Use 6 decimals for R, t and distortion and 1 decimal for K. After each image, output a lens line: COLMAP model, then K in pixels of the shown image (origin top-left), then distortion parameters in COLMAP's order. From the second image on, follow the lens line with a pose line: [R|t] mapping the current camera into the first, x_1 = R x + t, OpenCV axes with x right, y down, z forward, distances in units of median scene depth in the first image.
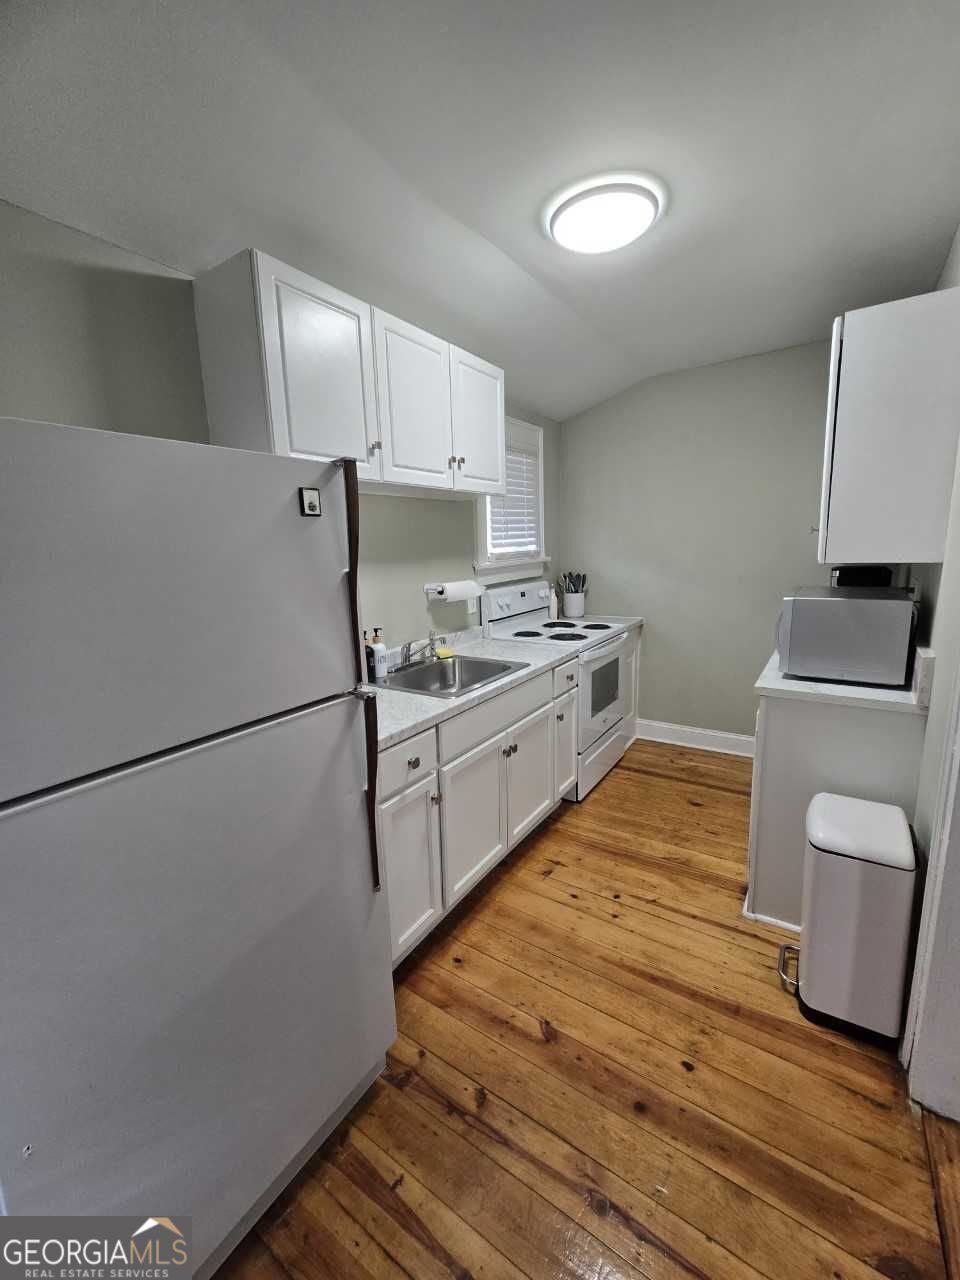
lens RADIAL K [[516.7, 0, 474.7], [0, 516.7, 637.2], [0, 0, 1]] dist [-0.035247, -0.000012]
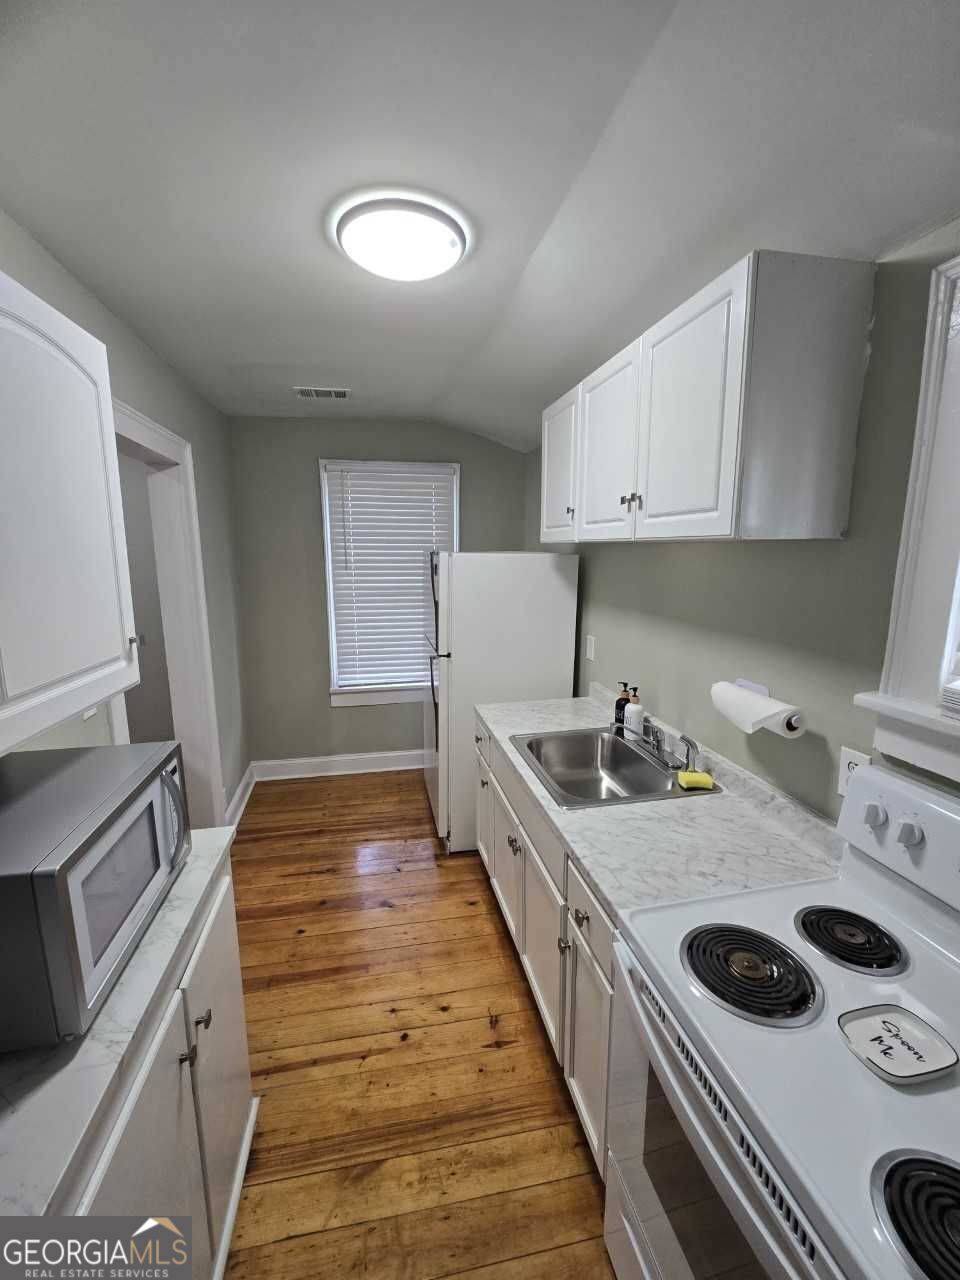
lens RADIAL K [[516.7, 0, 474.7], [0, 516.7, 637.2], [0, 0, 1]] dist [-0.035247, -0.000012]
pose [[-0.701313, 0.156060, -0.695561, 0.678256], [-0.098358, 0.945225, 0.311248, -0.384832], [0.706035, 0.286697, -0.647549, 1.445626]]
